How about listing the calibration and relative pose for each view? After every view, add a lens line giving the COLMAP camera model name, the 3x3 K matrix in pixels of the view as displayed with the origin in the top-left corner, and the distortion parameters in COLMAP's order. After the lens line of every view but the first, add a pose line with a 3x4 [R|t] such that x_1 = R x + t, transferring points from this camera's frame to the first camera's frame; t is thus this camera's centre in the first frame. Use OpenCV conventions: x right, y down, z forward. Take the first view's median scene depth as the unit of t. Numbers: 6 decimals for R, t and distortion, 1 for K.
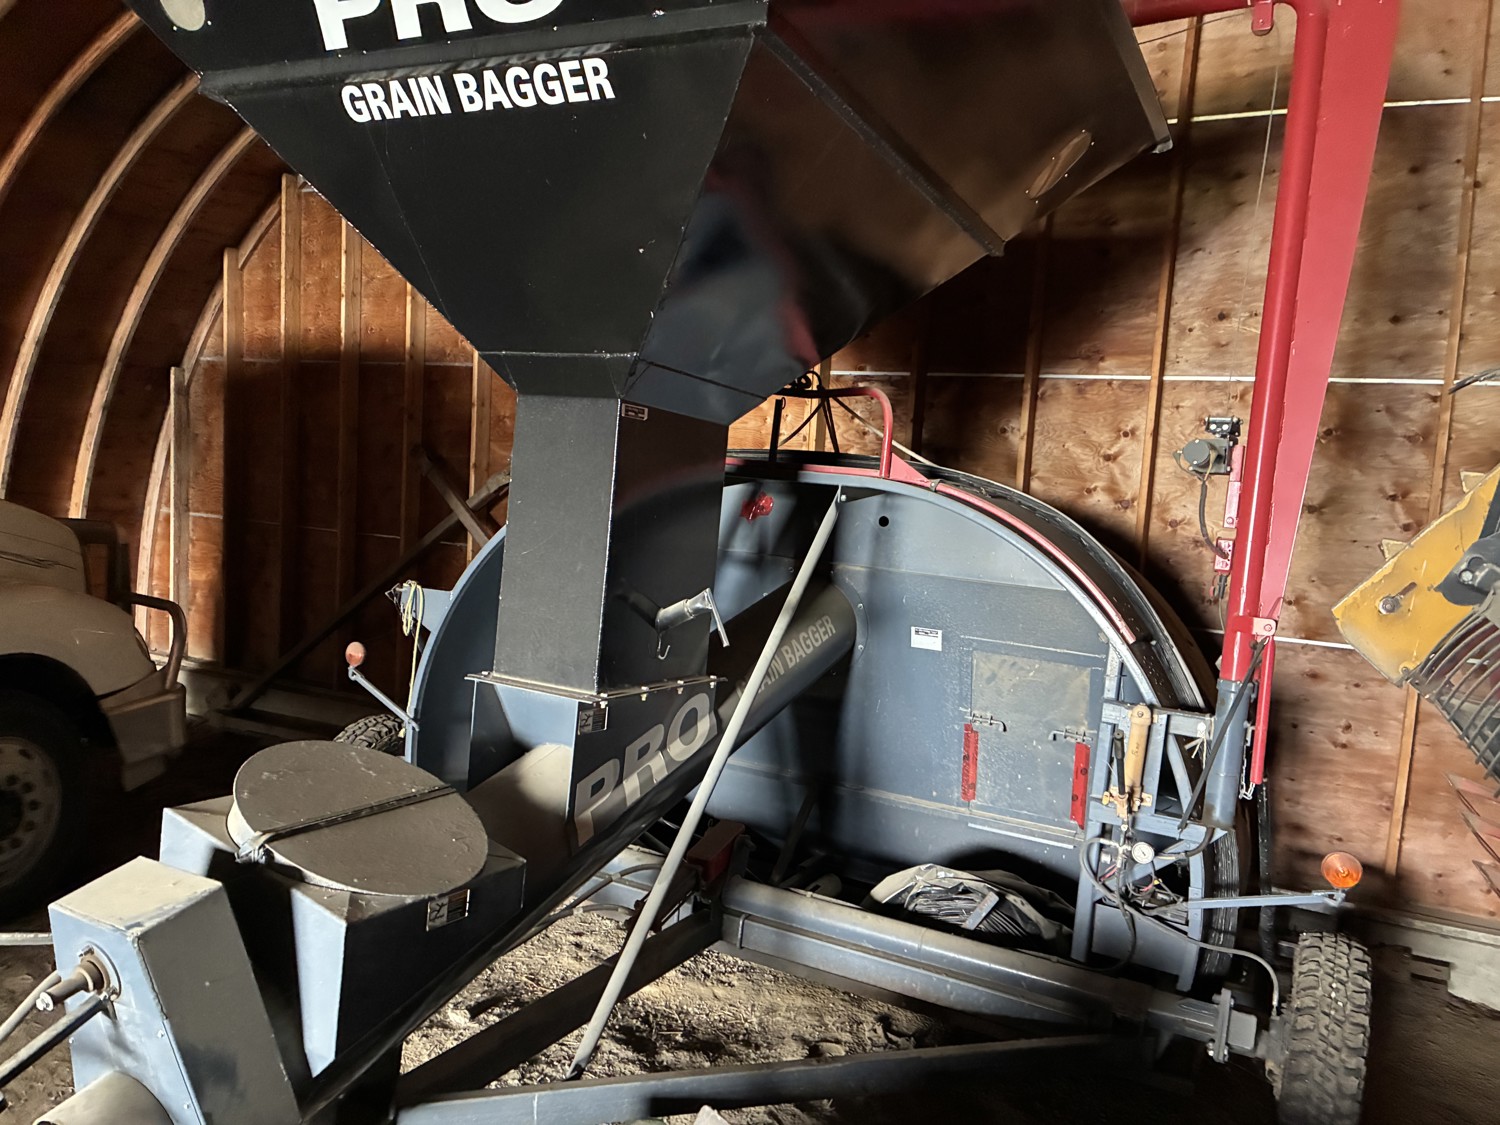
lens RADIAL K [[1160.5, 0, 749.0], [0, 1160.5, 574.4], [0, 0, 1]] dist [0.043909, 0.002915]
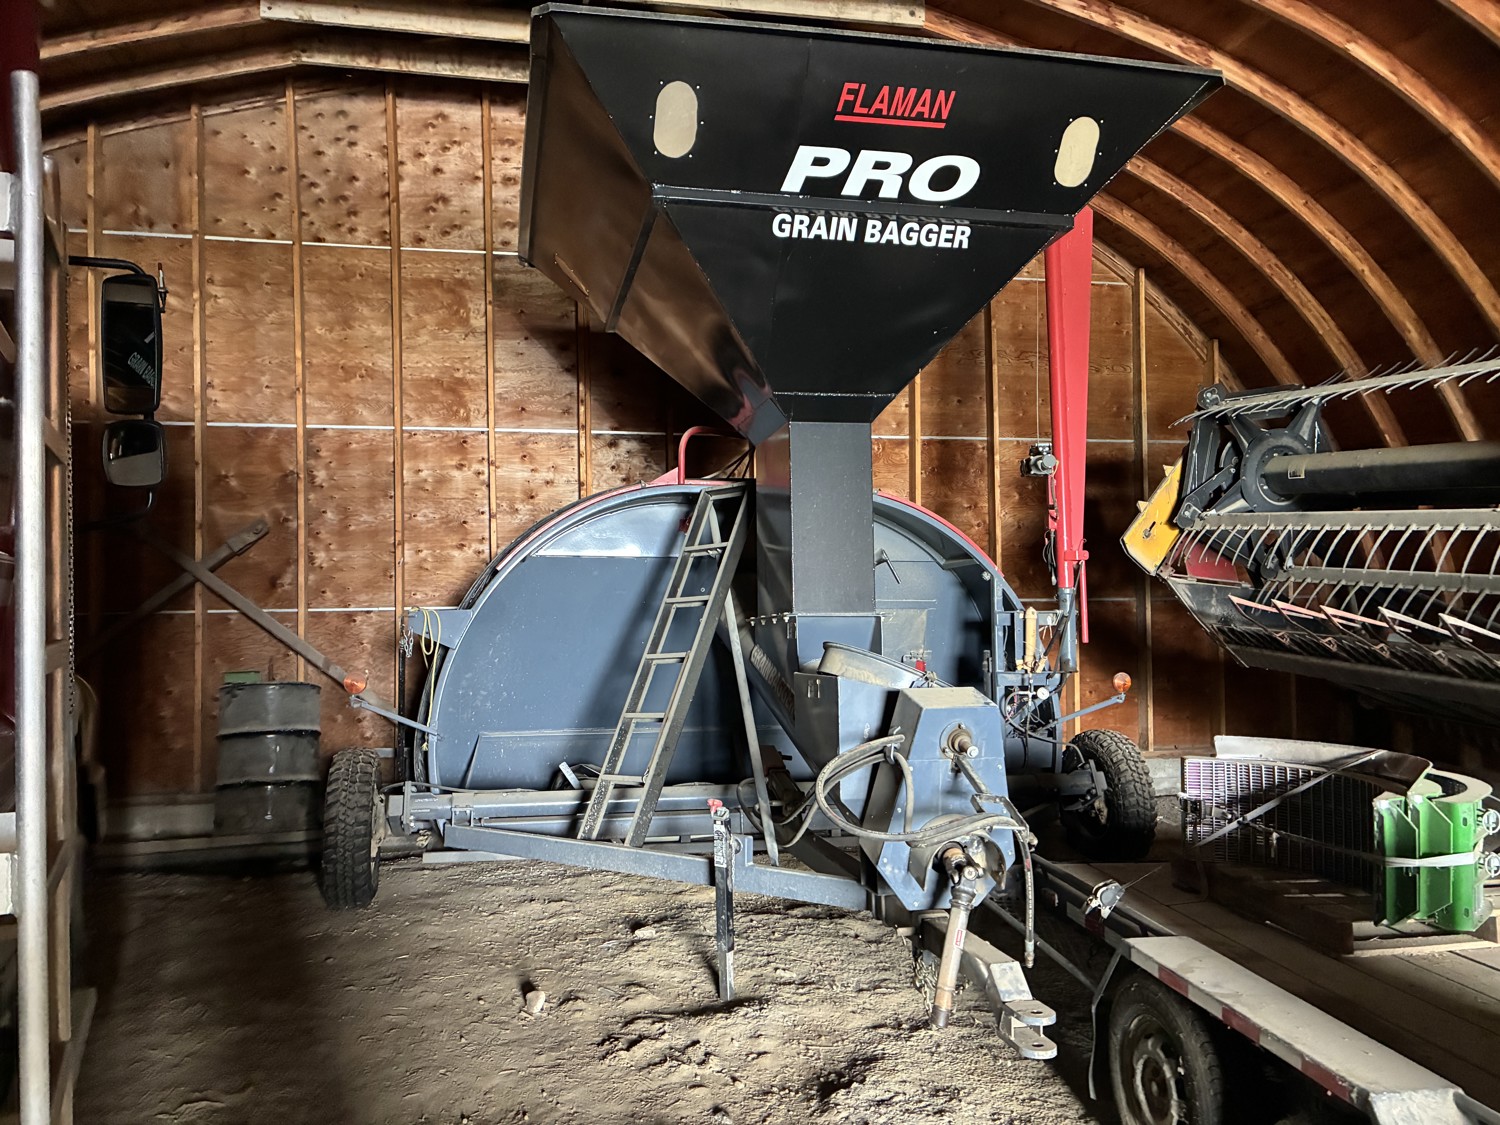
lens RADIAL K [[1160.5, 0, 746.3], [0, 1160.5, 554.4], [0, 0, 1]] dist [0.043909, 0.002915]
pose [[0.749355, -0.053642, 0.659992, -1.408334], [0.119727, 0.991261, -0.055372, 0.097773], [-0.651254, 0.120512, 0.749229, -0.040665]]
